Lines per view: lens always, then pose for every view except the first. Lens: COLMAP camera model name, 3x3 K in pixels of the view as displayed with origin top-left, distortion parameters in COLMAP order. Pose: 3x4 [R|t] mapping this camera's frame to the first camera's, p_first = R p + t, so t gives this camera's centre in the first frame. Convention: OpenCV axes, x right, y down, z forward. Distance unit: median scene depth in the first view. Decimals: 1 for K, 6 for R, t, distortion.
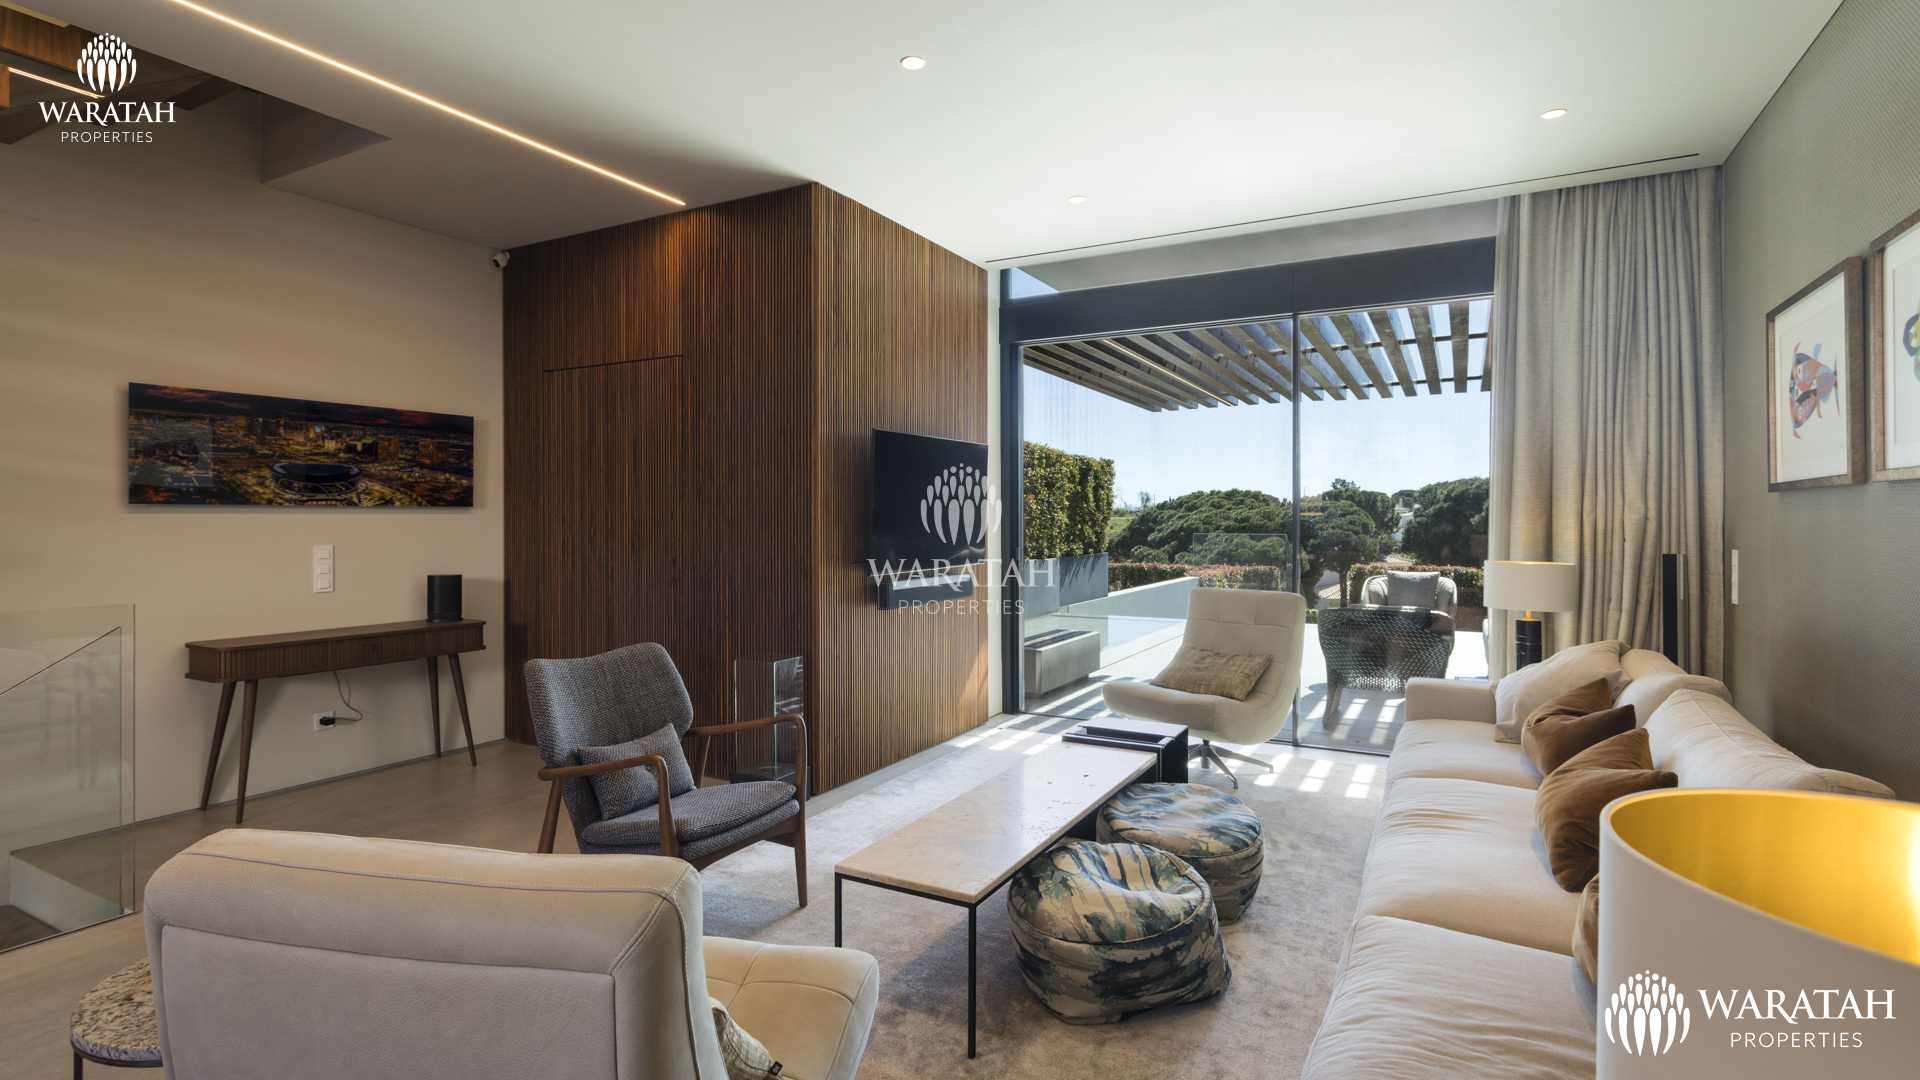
lens RADIAL K [[926.8, 0, 950.2], [0, 926.8, 519.7], [0, 0, 1]] dist [-0.008849, 0.001178]
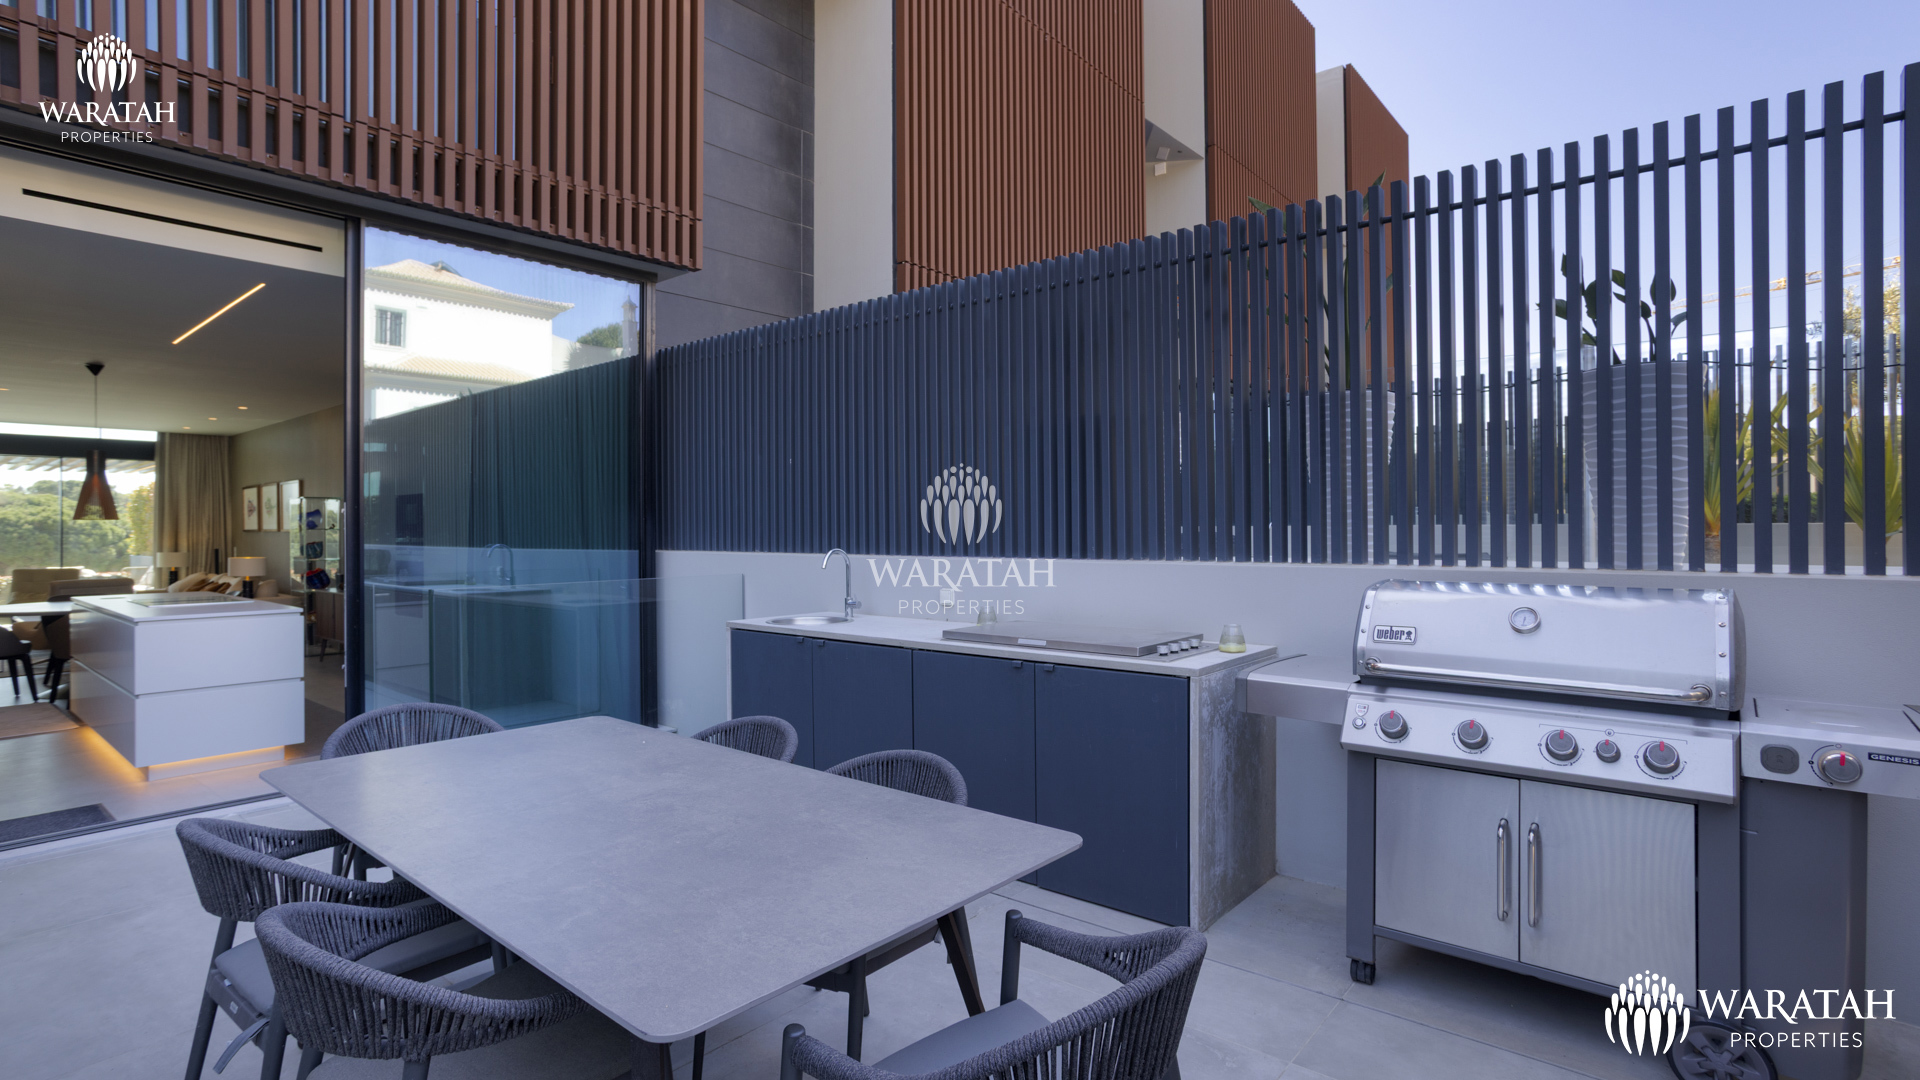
lens RADIAL K [[926.8, 0, 967.8], [0, 926.8, 529.0], [0, 0, 1]] dist [-0.008849, 0.001178]
pose [[0.194646, -0.000028, 0.980874, -1.810263], [0.006332, 0.999979, -0.001228, -0.012478], [-0.980853, 0.006450, 0.194642, -2.139080]]
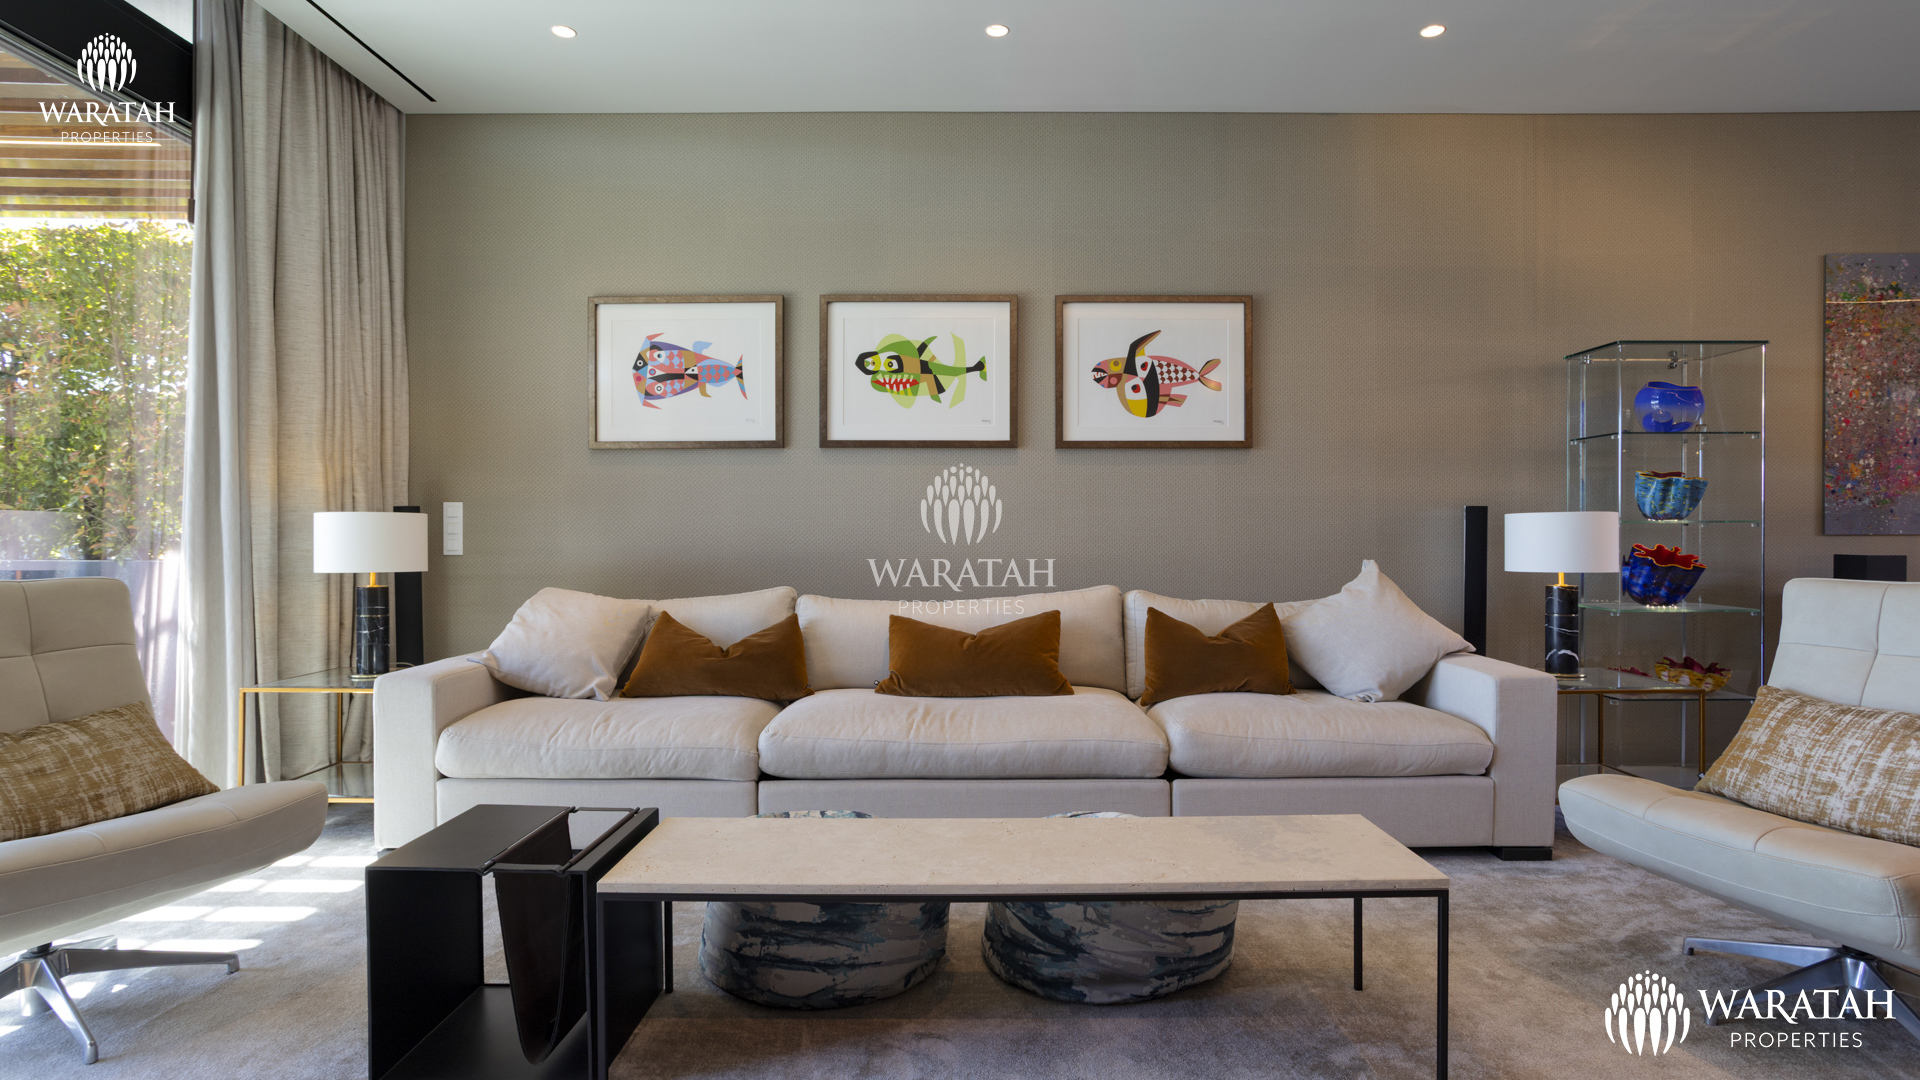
lens RADIAL K [[926.8, 0, 962.3], [0, 926.8, 535.8], [0, 0, 1]] dist [-0.008849, 0.001178]
pose [[-0.476791, 0.000380, 0.879017, -0.283186], [0.002662, 0.999996, 0.001012, 0.061276], [-0.879013, 0.002822, -0.476790, 0.848236]]
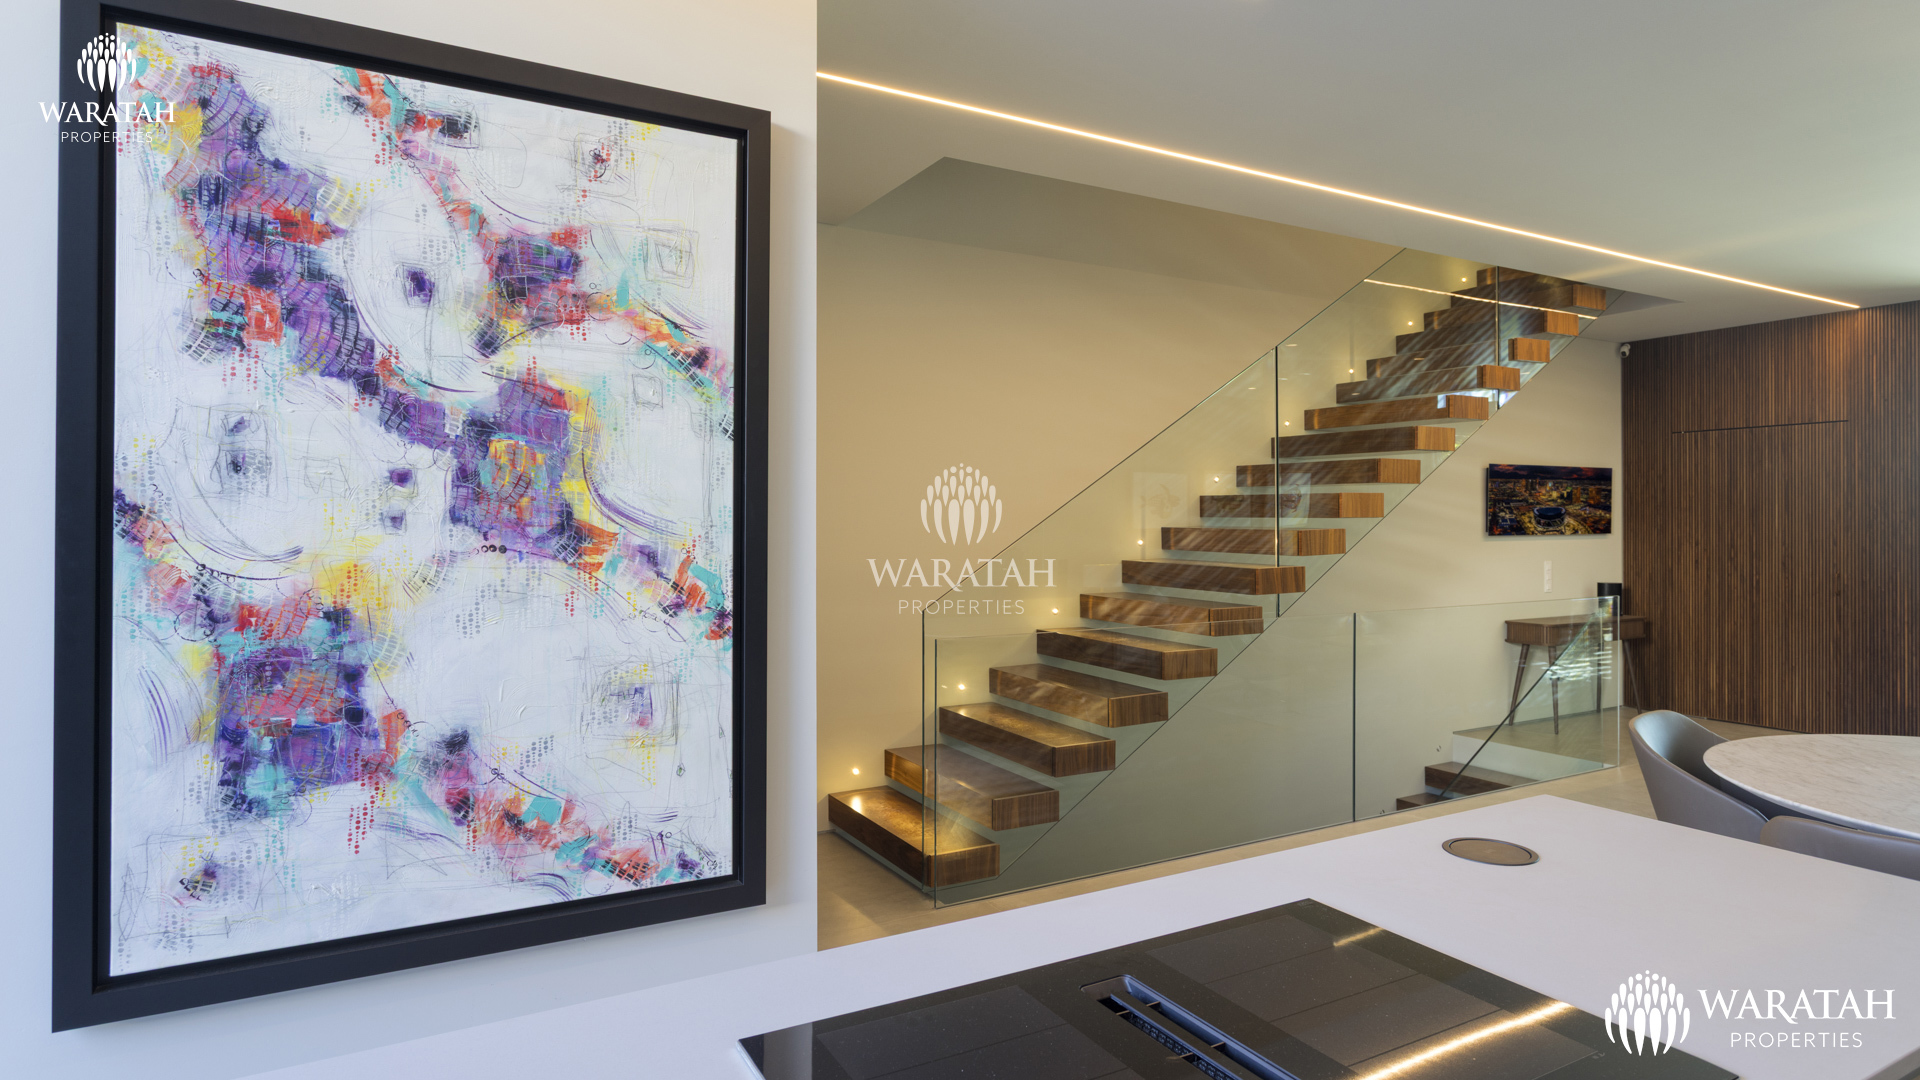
lens RADIAL K [[1032.1, 0, 952.9], [0, 1032.1, 518.9], [0, 0, 1]] dist [-0.002690, 0.000827]
pose [[0.847331, -0.001988, -0.531062, -0.603824], [0.000103, 0.999994, -0.003579, -0.034474], [0.531066, 0.002977, 0.847325, -0.932183]]
